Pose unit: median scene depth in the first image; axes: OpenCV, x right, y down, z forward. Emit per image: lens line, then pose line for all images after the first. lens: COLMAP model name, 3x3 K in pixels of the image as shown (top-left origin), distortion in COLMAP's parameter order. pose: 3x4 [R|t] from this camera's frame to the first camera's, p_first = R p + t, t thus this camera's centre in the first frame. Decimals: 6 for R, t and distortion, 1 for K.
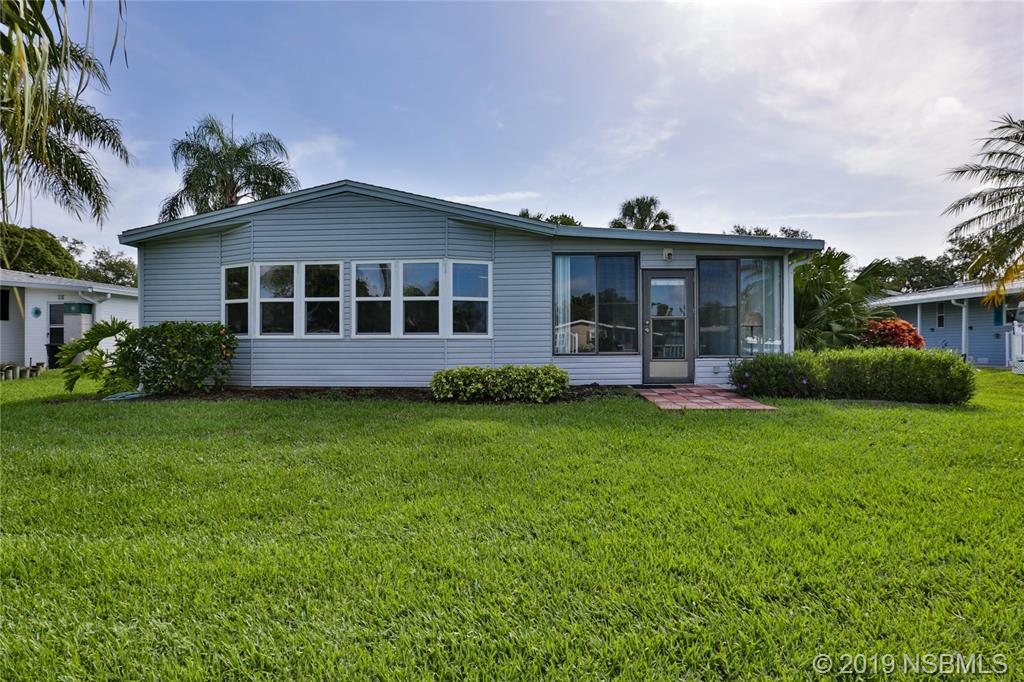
lens RADIAL K [[485.5, 0, 524.1], [0, 485.5, 343.5], [0, 0, 1]] dist [-0.054479, 0.019473]
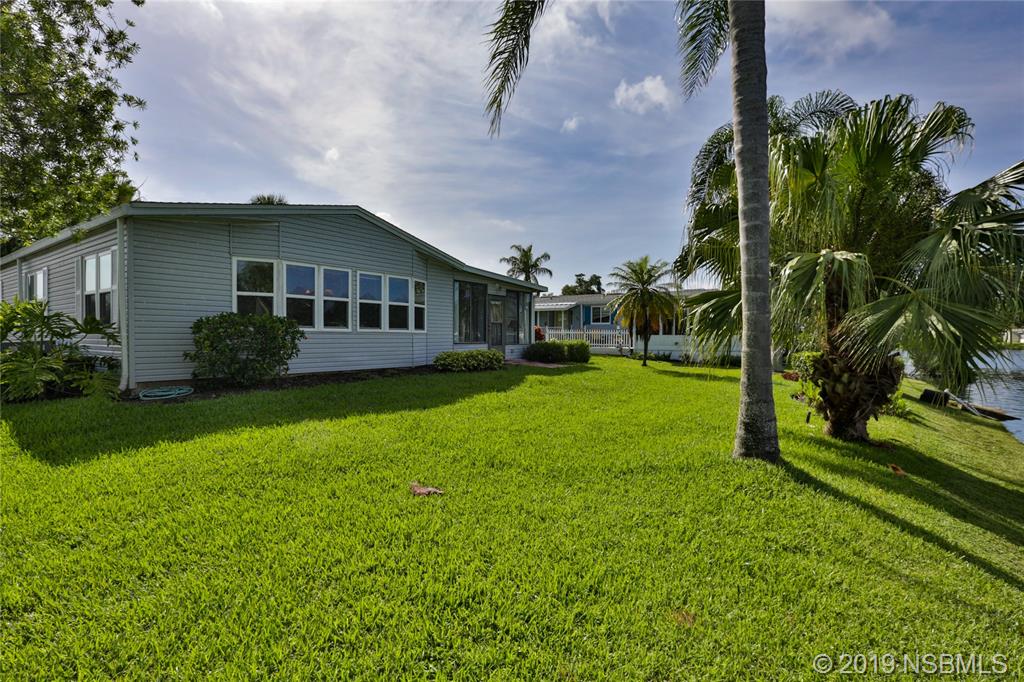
lens RADIAL K [[508.9, 0, 511.1], [0, 508.9, 343.3], [0, 0, 1]] dist [-0.057571, 0.024021]
pose [[0.527075, -0.007163, 0.849788, -1.216603], [0.002889, 0.999974, 0.006637, 0.011424], [-0.849814, -0.001043, 0.527082, -0.039381]]
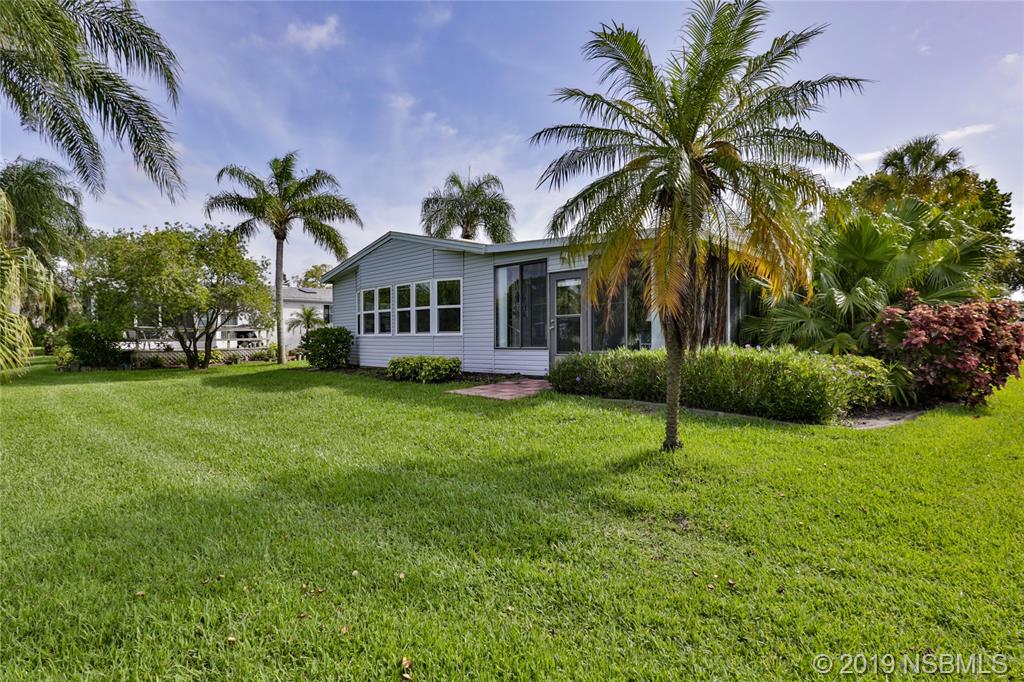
lens RADIAL K [[508.9, 0, 511.1], [0, 508.9, 343.3], [0, 0, 1]] dist [-0.057571, 0.024021]
pose [[0.756164, 0.004274, -0.654368, 0.904532], [0.002069, 0.999958, 0.008922, -0.001302], [0.654379, -0.008101, 0.756124, 0.042462]]
